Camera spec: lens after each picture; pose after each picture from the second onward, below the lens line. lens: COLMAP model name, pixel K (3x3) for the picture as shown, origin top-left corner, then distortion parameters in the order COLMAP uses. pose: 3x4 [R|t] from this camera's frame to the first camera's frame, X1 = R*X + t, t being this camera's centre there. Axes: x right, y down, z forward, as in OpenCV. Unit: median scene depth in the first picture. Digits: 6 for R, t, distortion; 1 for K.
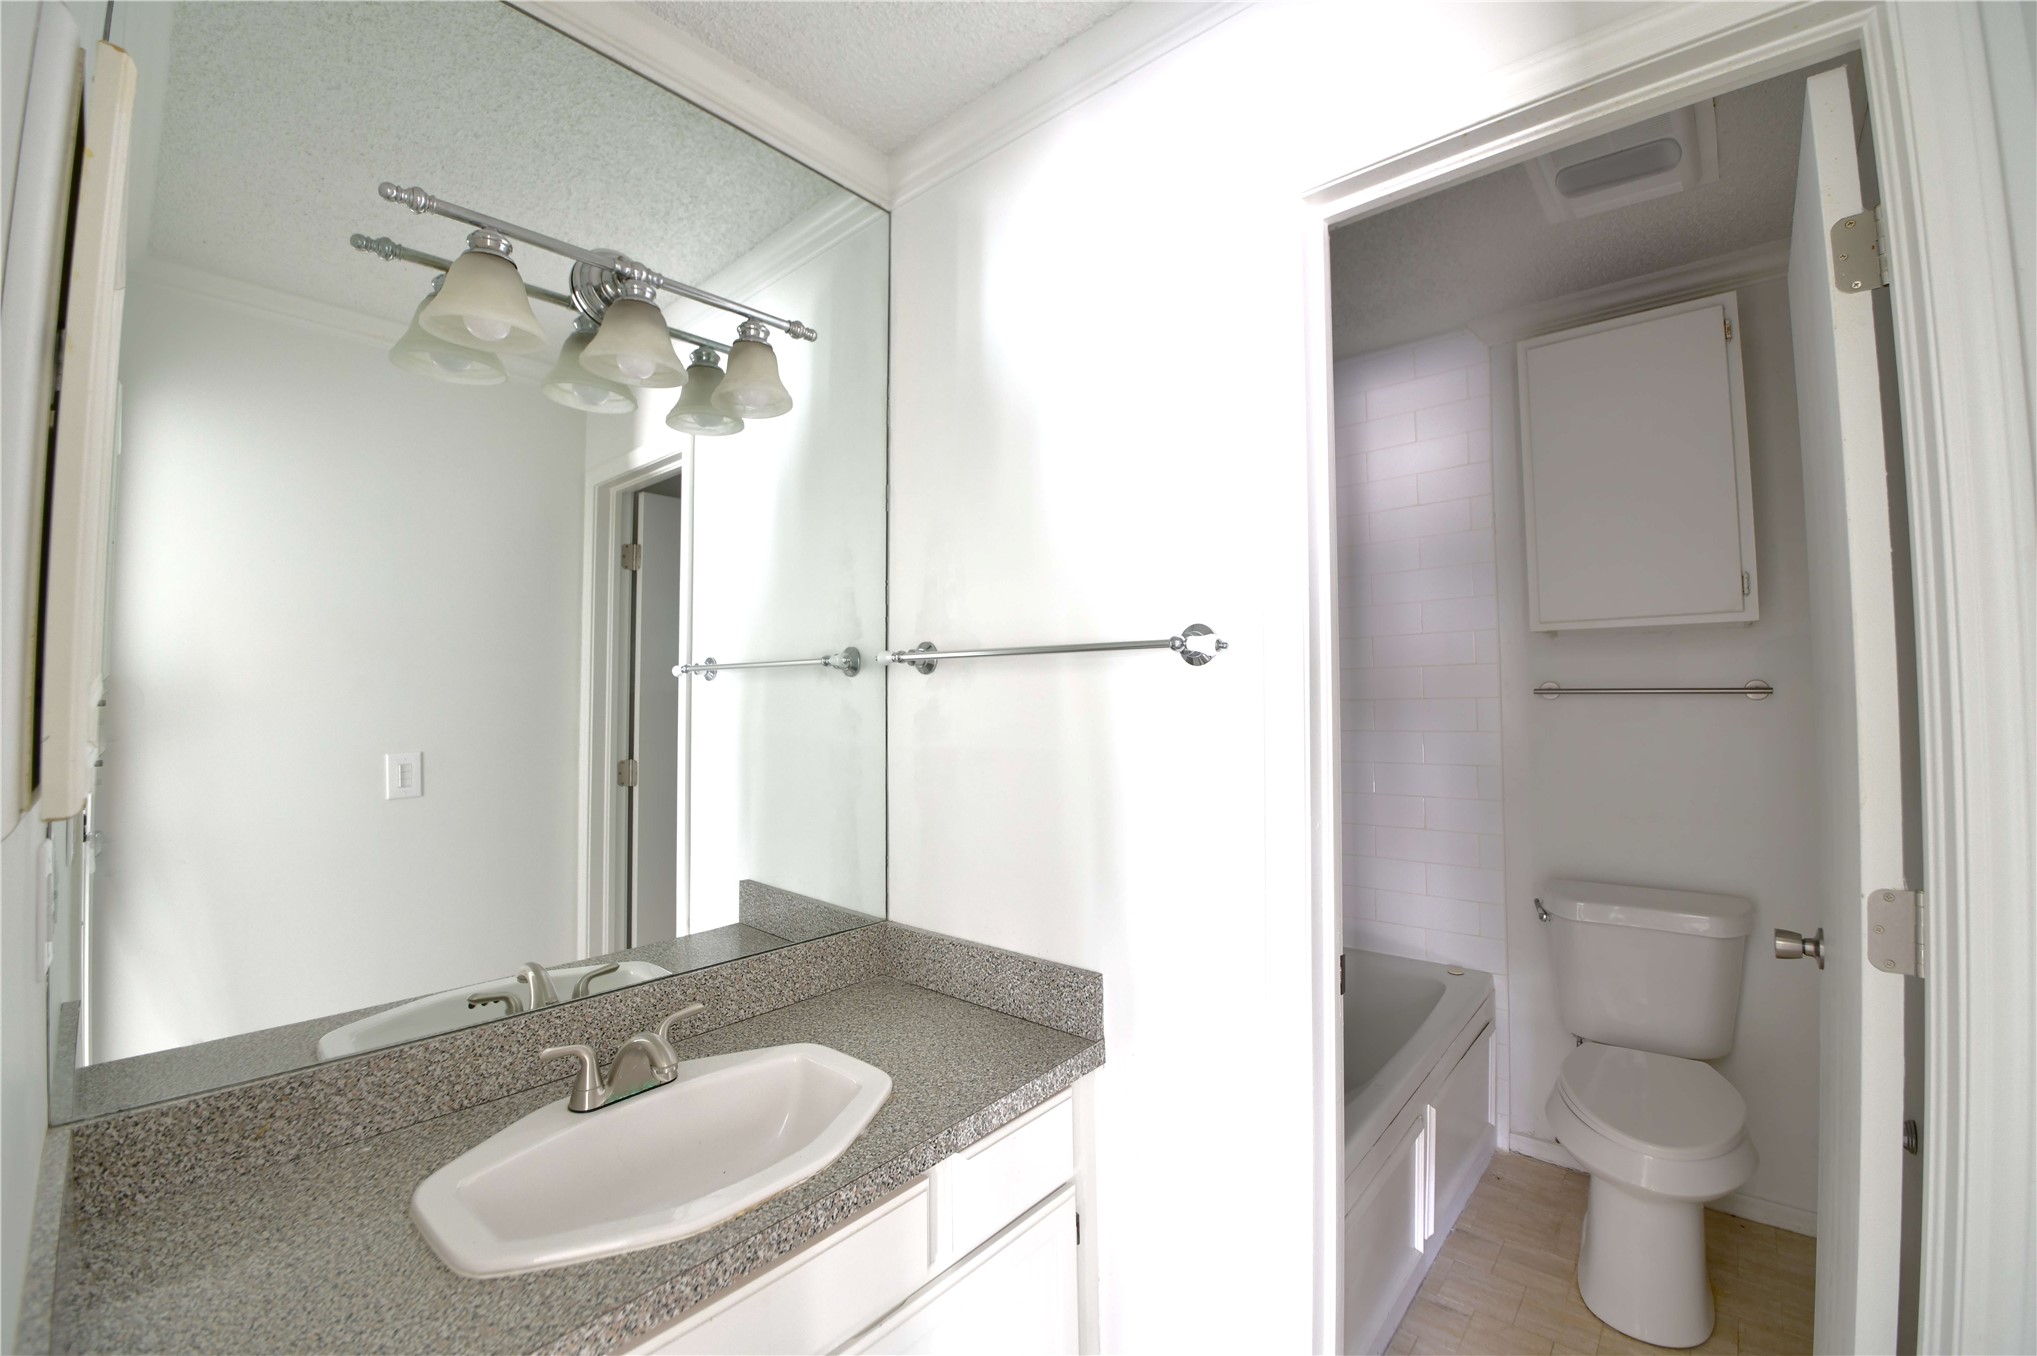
lens RADIAL K [[803.9, 0, 1022.4], [0, 803.9, 661.2], [0, 0, 1]] dist [-0.020713, -0.013457]
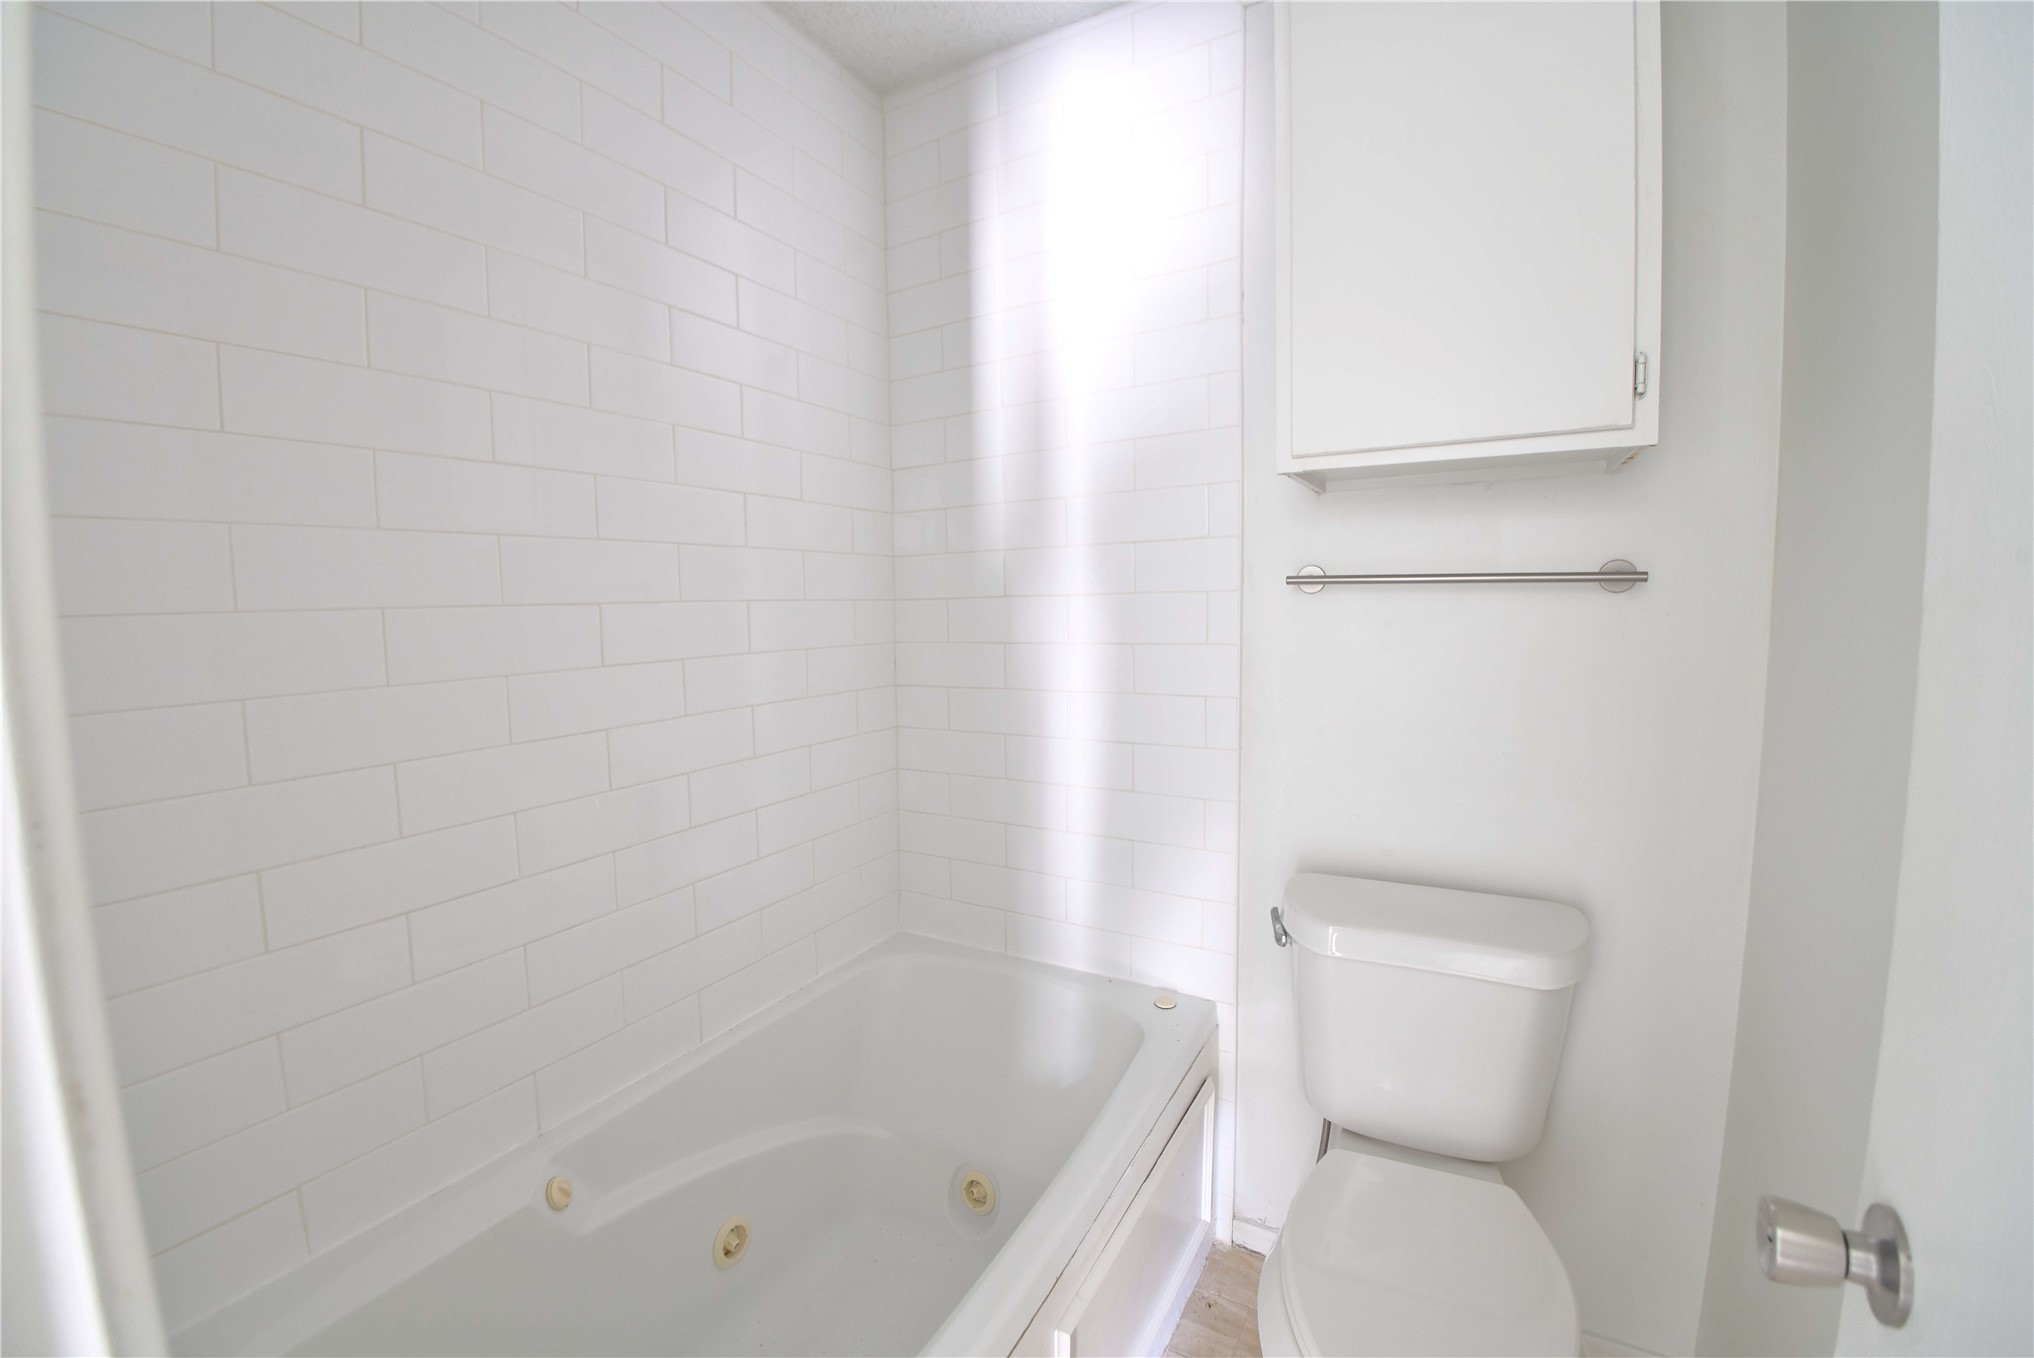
lens RADIAL K [[803.6, 0, 1041.6], [0, 803.6, 657.5], [0, 0, 1]] dist [-0.047960, 0.000107]
pose [[0.973208, -0.016791, 0.229312, 0.346590], [-0.010376, 0.993107, 0.116754, 0.029873], [-0.229692, -0.116006, 0.966325, 0.480792]]
